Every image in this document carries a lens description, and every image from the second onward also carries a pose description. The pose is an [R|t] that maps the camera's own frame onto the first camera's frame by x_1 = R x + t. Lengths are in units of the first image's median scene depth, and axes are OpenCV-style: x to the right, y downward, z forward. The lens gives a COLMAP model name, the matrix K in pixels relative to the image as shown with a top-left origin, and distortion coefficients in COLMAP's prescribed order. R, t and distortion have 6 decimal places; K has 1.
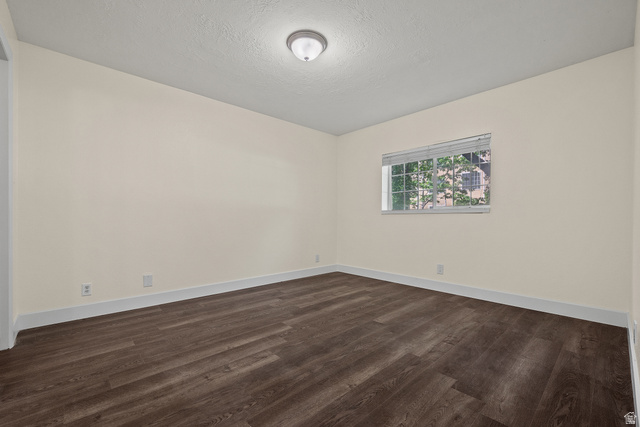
lens RADIAL K [[276.5, 0, 320.0], [0, 276.5, 215.5], [0, 0, 1]] dist [0.000222, 0.000022]
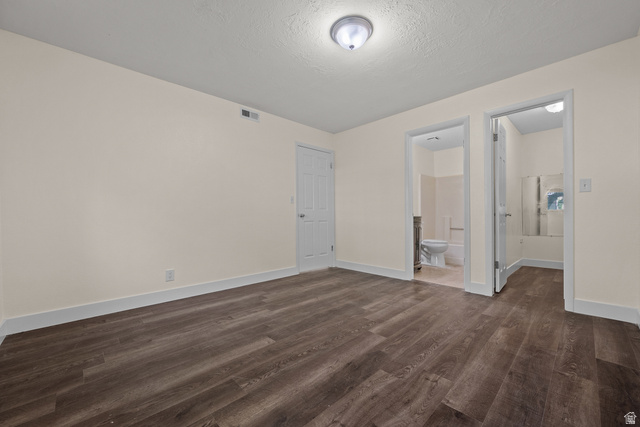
lens RADIAL K [[260.7, 0, 319.3], [0, 260.7, 213.4], [0, 0, 1]] dist [-0.000476, 0.000028]
pose [[-0.999832, 0.005897, -0.017345, 0.087533], [0.006319, 0.999682, -0.024401, 0.030627], [0.017196, -0.024507, -0.999552, 2.049069]]
